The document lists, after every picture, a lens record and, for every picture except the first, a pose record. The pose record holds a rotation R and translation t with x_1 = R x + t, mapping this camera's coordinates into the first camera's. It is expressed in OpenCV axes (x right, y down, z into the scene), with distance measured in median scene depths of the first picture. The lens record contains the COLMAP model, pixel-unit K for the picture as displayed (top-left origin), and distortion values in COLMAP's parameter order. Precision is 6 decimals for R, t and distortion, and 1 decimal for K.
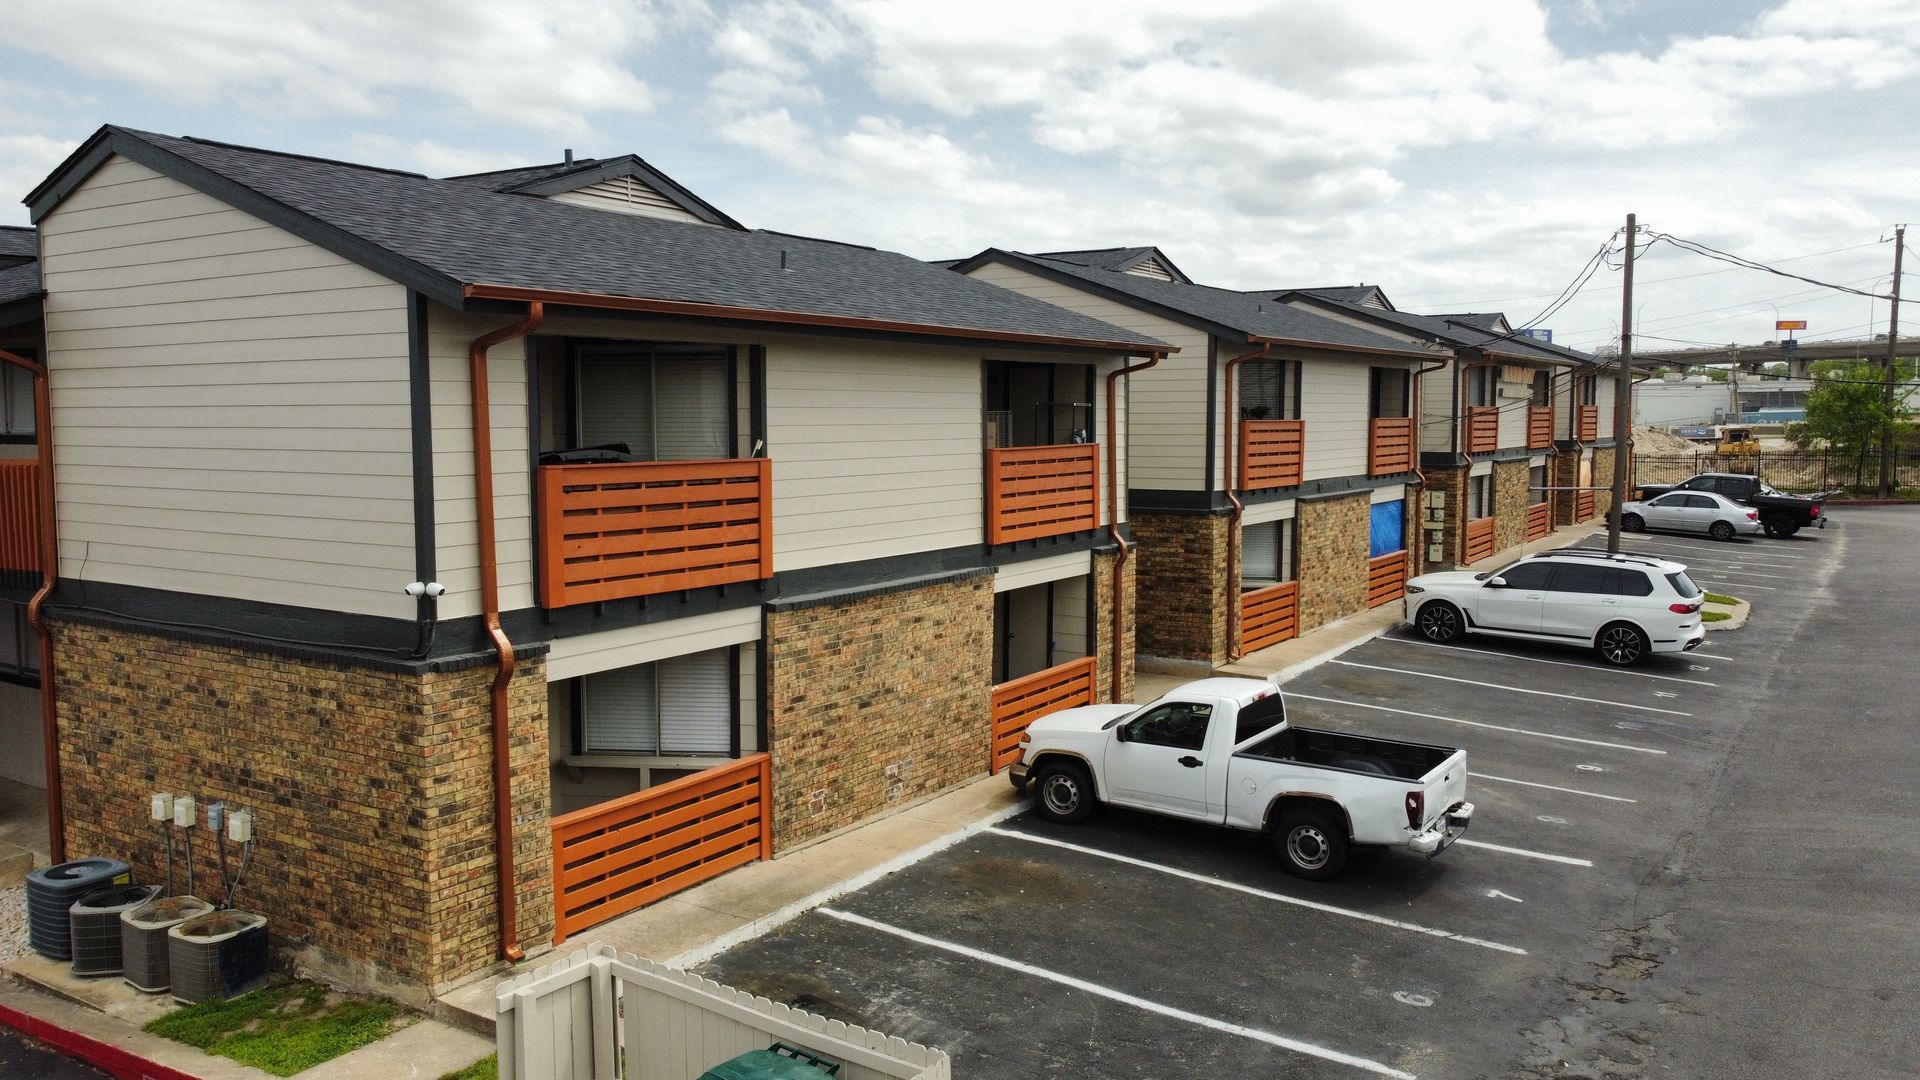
lens RADIAL K [[1421.6, 0, 956.3], [0, 1421.6, 536.8], [0, 0, 1]] dist [0.001714, 0.000865]
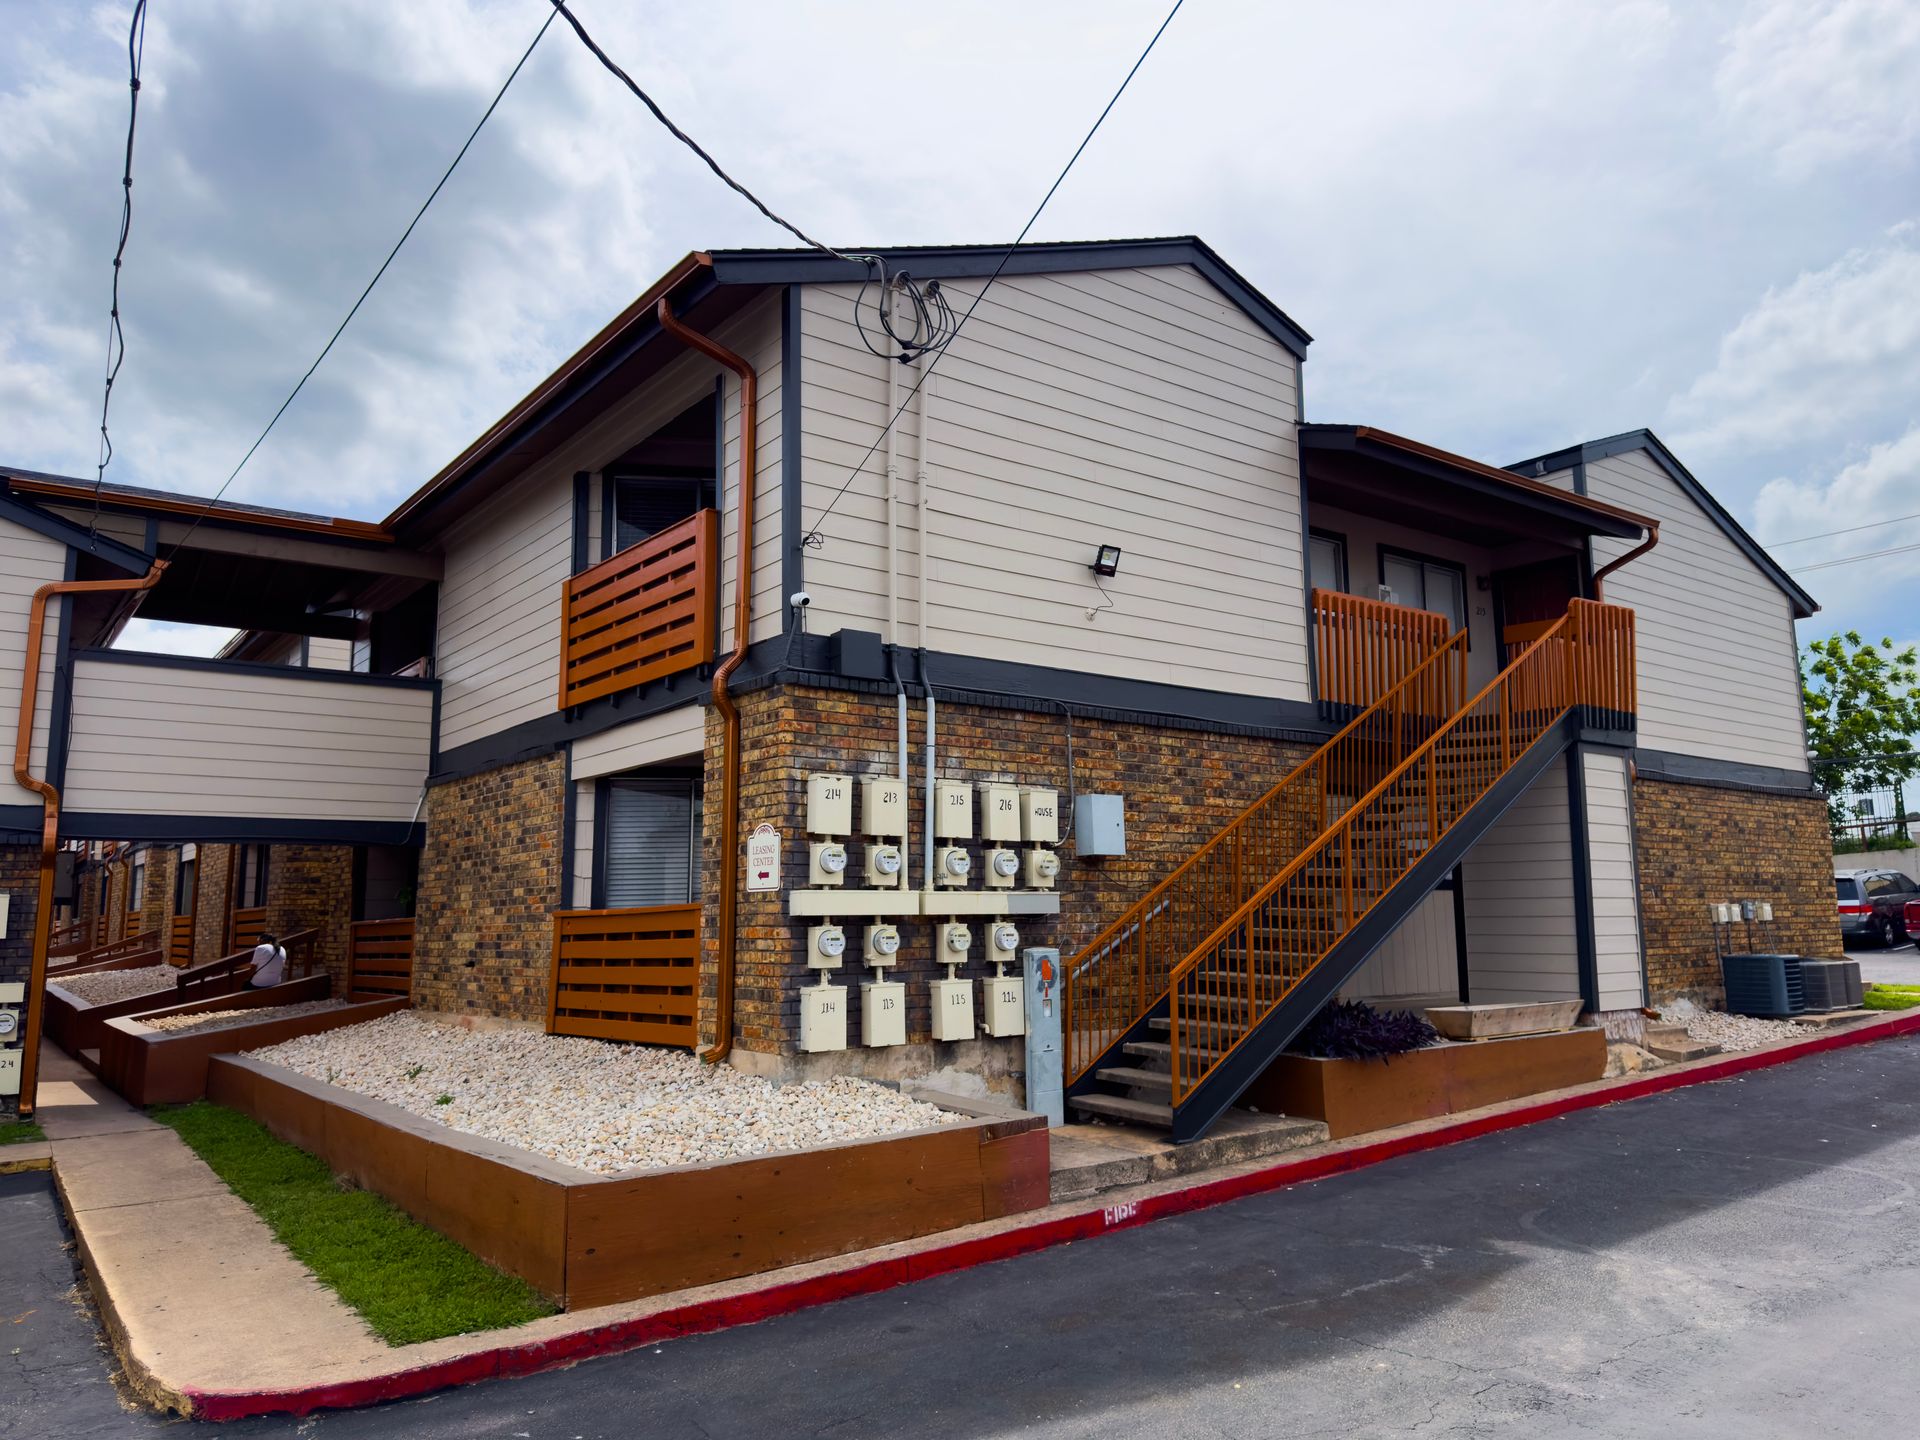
lens RADIAL K [[1362.8, 0, 960.9], [0, 1362.8, 724.6], [0, 0, 1]] dist [0.003407, 0.001217]
pose [[0.333459, 0.138106, 0.932594, -2.007651], [0.092745, 0.979608, -0.178230, 0.176367], [-0.938192, 0.145926, 0.313851, 1.227892]]
